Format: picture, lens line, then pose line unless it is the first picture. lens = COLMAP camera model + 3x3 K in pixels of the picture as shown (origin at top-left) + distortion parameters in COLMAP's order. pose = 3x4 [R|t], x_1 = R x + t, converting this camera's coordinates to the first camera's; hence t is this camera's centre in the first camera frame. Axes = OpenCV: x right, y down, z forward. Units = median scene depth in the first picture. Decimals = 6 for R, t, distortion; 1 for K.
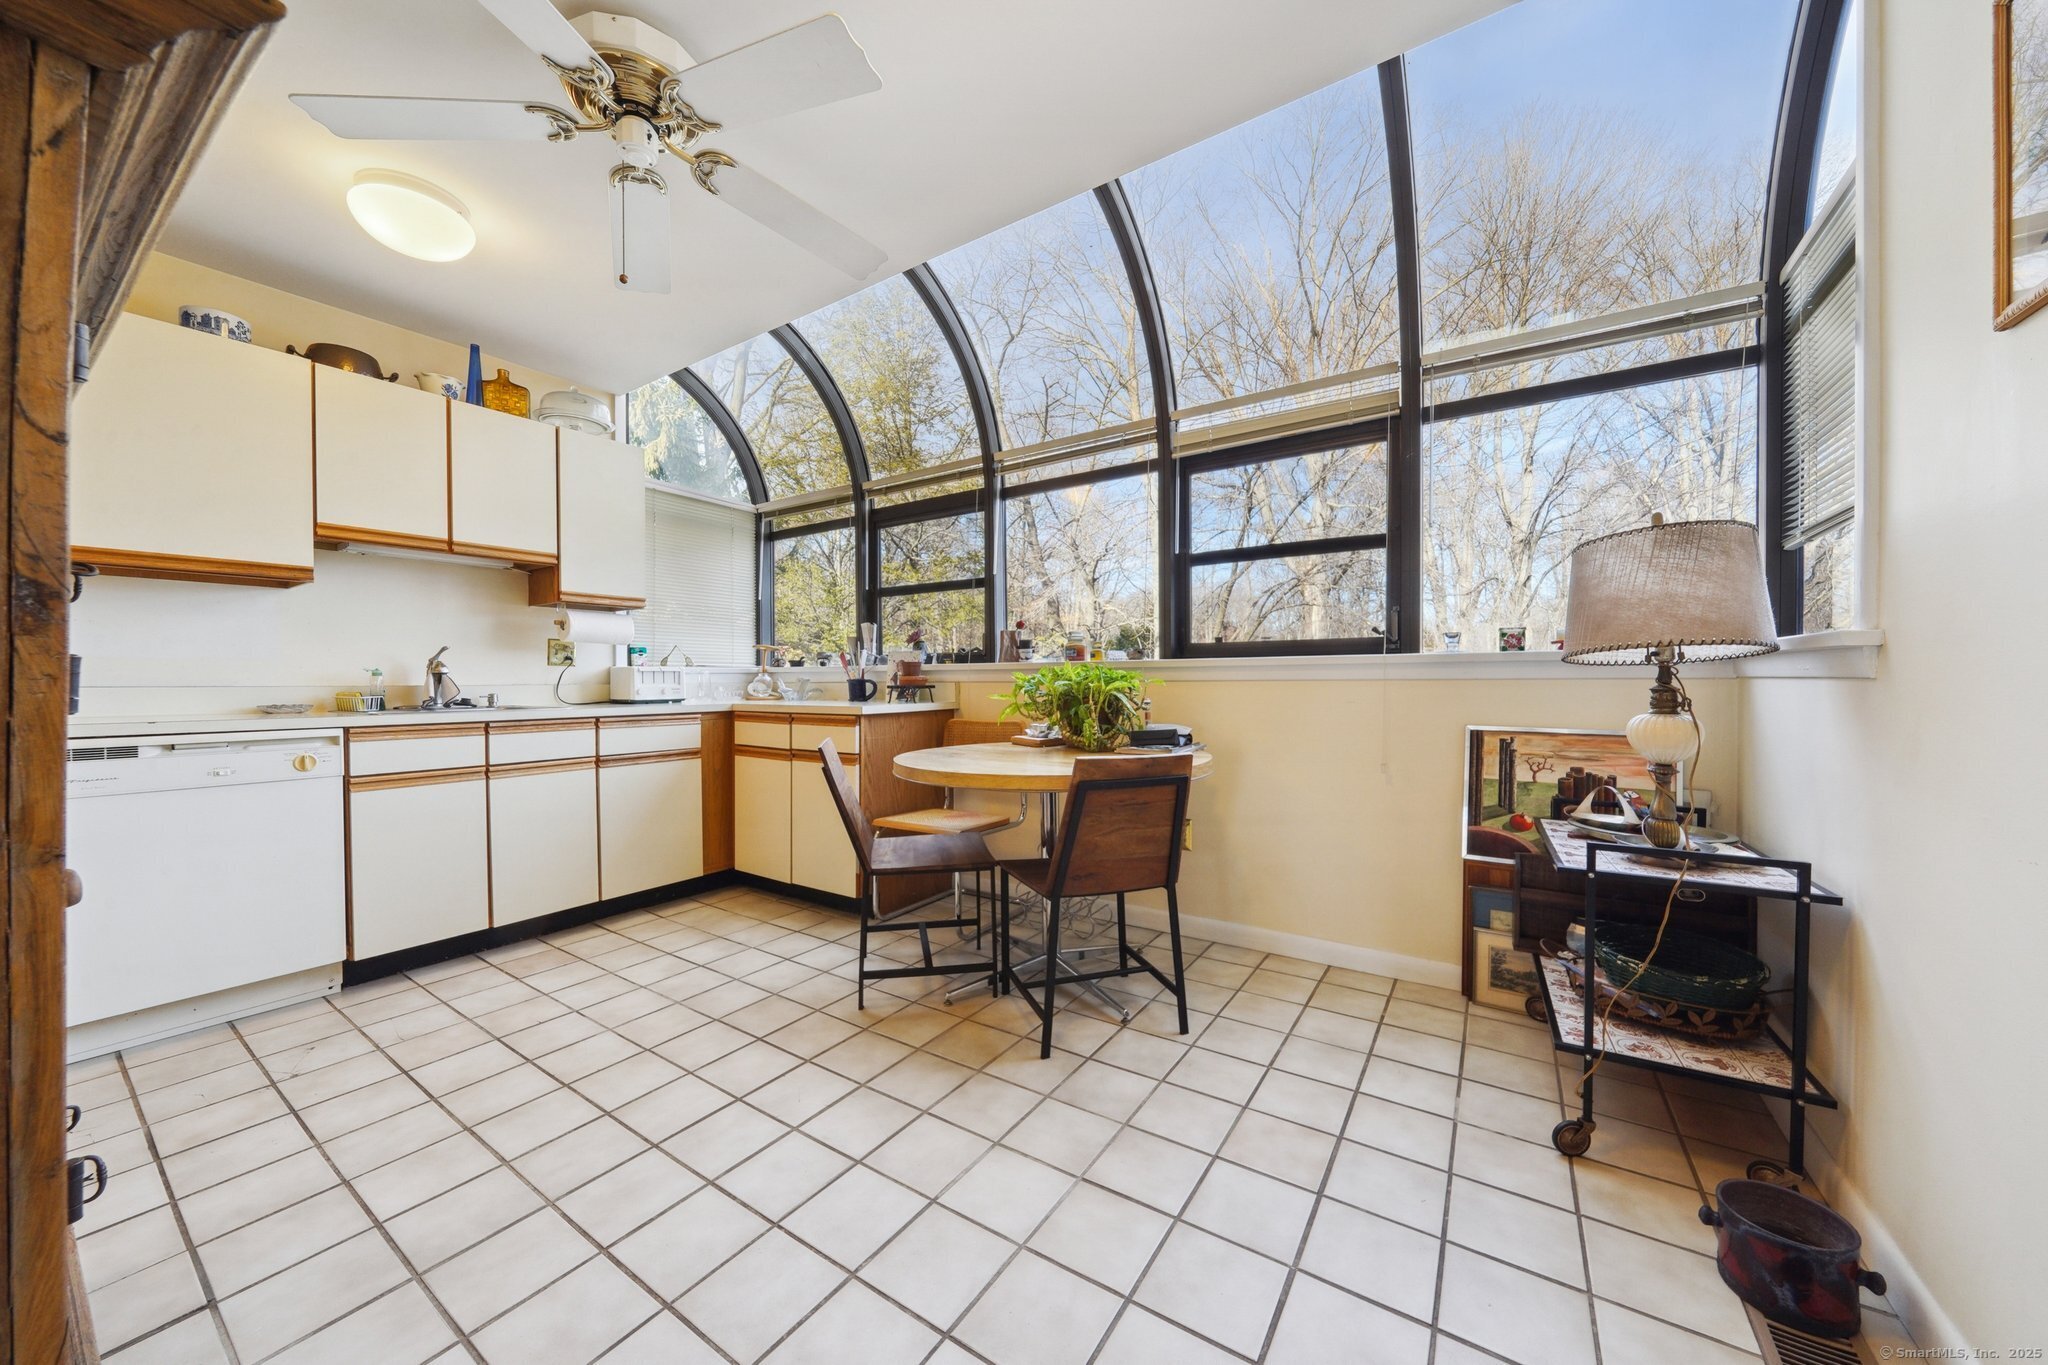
lens RADIAL K [[714.5, 0, 1021.2], [0, 714.5, 676.2], [0, 0, 1]] dist [0.001035, 0.000003]
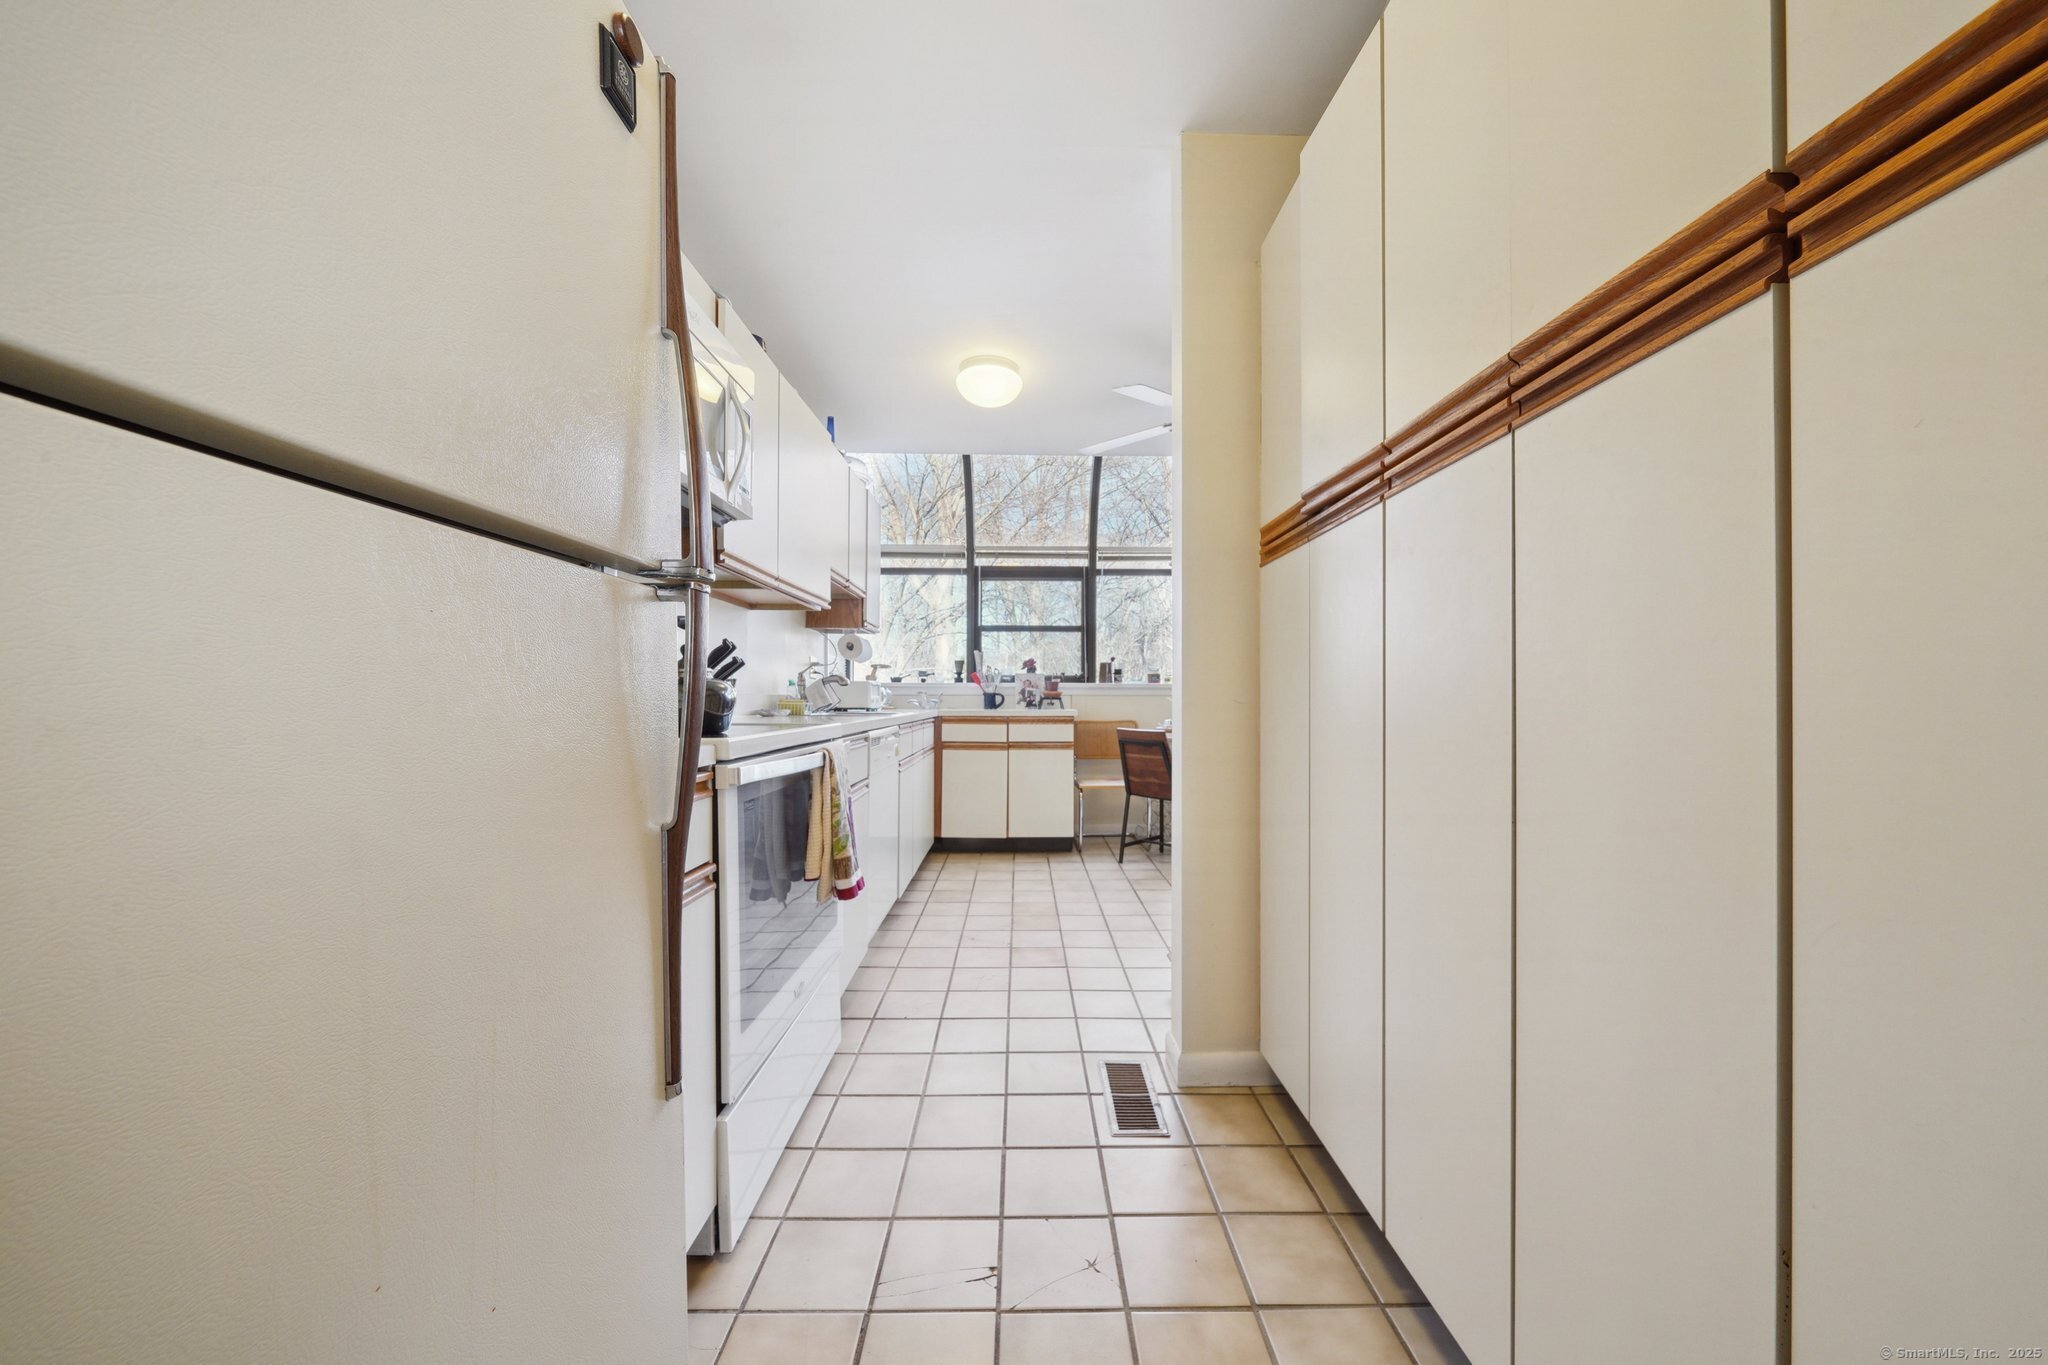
lens RADIAL K [[714.5, 0, 1013.0], [0, 714.5, 694.7], [0, 0, 1]] dist [0.001035, 0.000003]
pose [[0.800154, 0.011401, 0.599686, -1.078918], [-0.008989, 0.999935, -0.007017, 0.018435], [-0.599727, 0.000224, 0.800204, -0.120949]]
